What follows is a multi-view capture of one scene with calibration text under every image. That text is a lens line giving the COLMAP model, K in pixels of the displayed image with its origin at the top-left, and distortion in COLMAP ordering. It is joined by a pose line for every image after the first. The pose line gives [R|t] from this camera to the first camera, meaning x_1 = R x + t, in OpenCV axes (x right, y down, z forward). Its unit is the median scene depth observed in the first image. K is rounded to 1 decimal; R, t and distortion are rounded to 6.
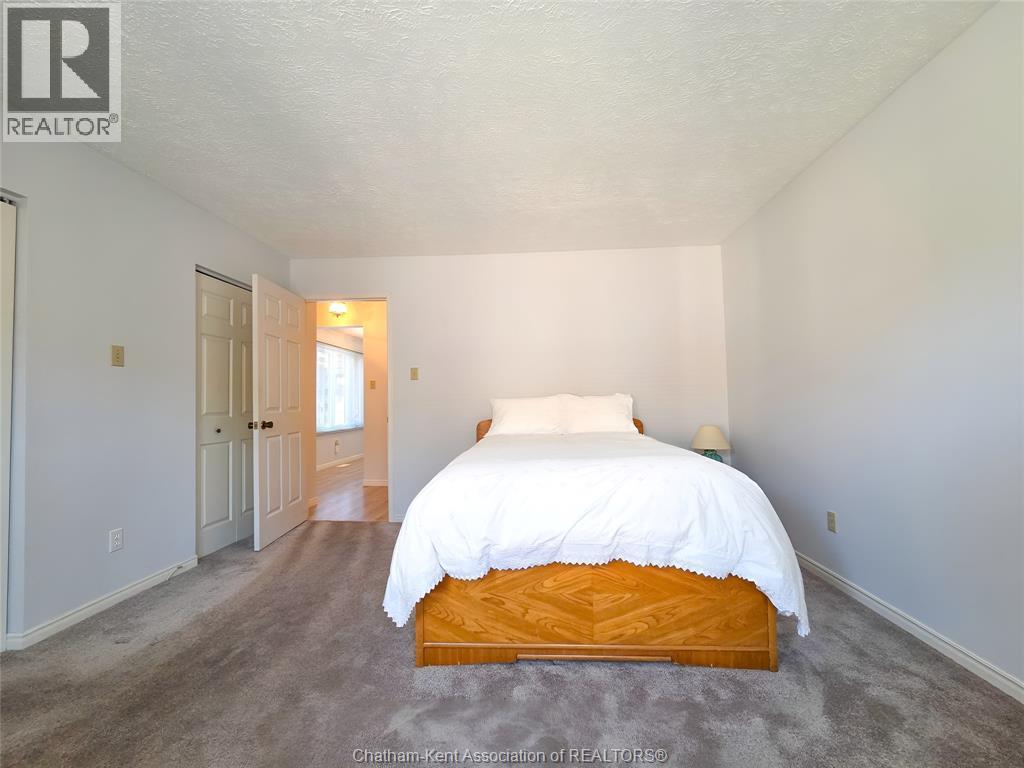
lens RADIAL K [[423.5, 0, 510.1], [0, 423.5, 392.4], [0, 0, 1]] dist [0.001708, 0.000287]
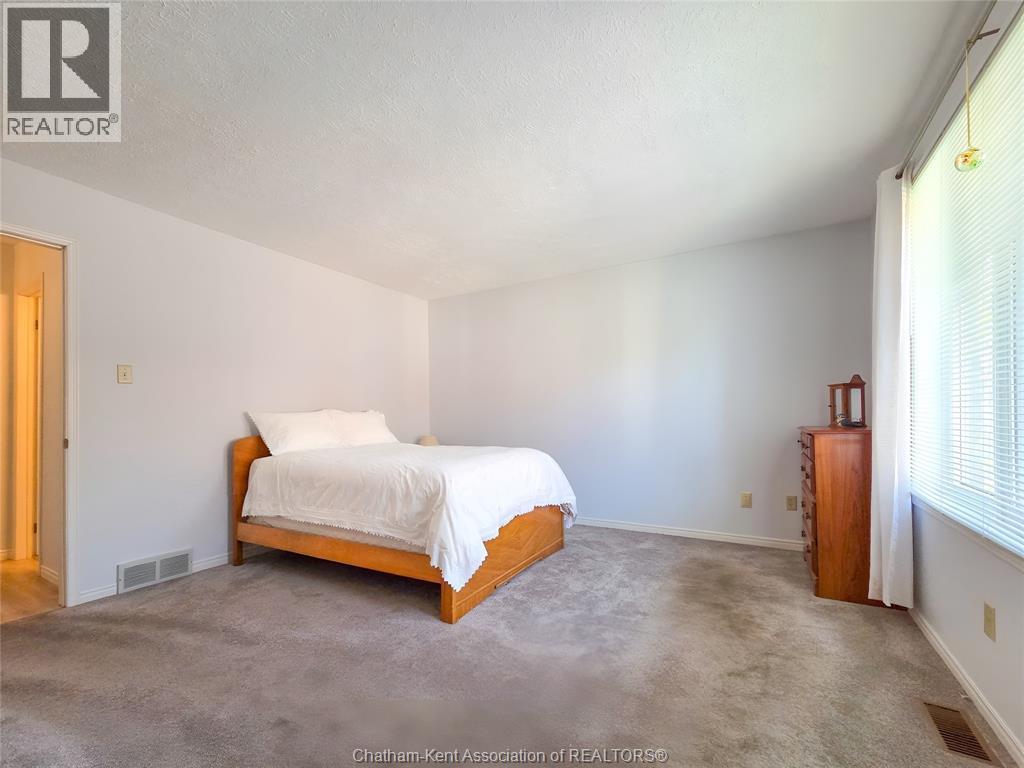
lens RADIAL K [[434.2, 0, 524.4], [0, 434.2, 411.3], [0, 0, 1]] dist [0.002146, 0.000198]
pose [[0.434712, 0.021123, 0.900322, -1.335781], [-0.020293, 0.999701, -0.013656, 0.025780], [-0.900341, -0.012334, 0.435011, 0.256202]]
